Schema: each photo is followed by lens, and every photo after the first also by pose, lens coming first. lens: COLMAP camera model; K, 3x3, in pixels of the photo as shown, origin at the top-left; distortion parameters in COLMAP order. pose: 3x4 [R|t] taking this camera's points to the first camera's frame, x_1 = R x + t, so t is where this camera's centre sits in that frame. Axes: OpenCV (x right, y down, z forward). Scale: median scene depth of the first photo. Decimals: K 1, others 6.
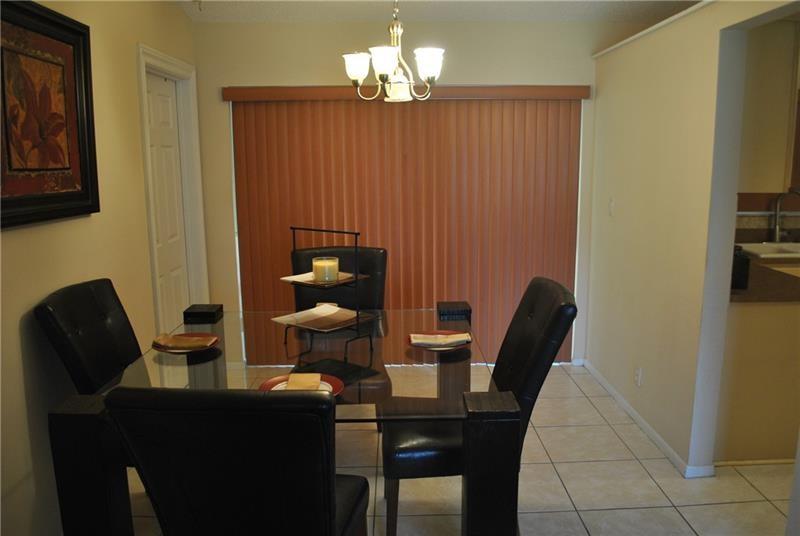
lens RADIAL K [[634.1, 0, 399.3], [0, 634.1, 266.3], [0, 0, 1]] dist [-0.085068, 0.013915]
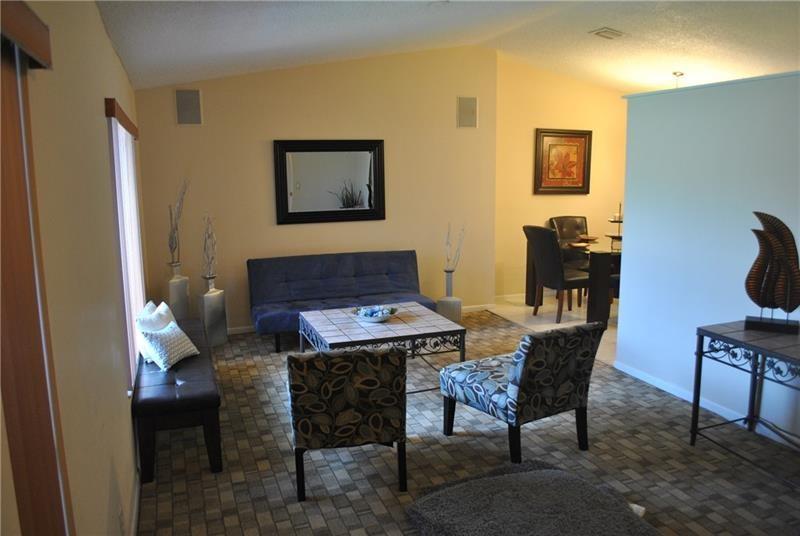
lens RADIAL K [[634.1, 0, 400.9], [0, 634.1, 268.7], [0, 0, 1]] dist [-0.085068, 0.013915]
pose [[0.333965, 0.156568, -0.929491, 2.240100], [-0.158147, 0.981437, 0.108496, 0.083017], [0.929224, 0.110762, 0.352526, -0.899979]]
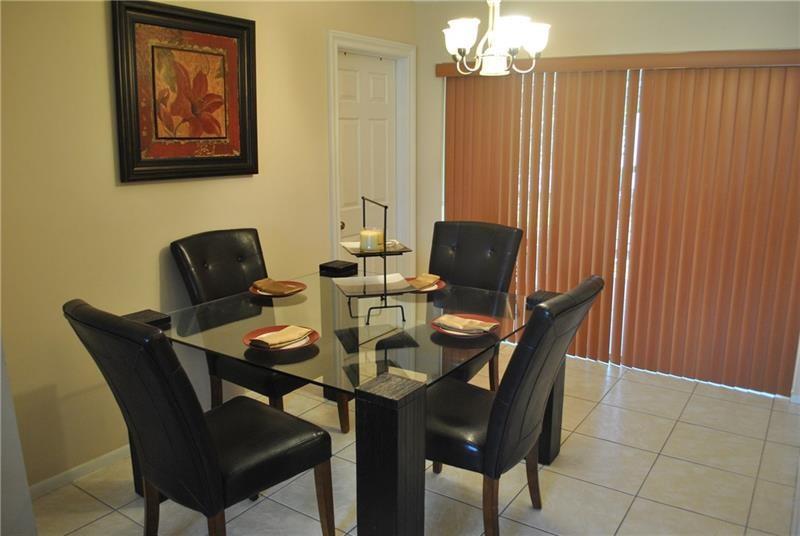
lens RADIAL K [[634.1, 0, 405.2], [0, 634.1, 268.5], [0, 0, 1]] dist [-0.085068, 0.013915]
pose [[0.822345, 0.133589, -0.553085, 0.527596], [-0.108076, 0.991025, 0.078676, -0.035939], [0.558631, -0.004923, 0.829401, 0.148816]]
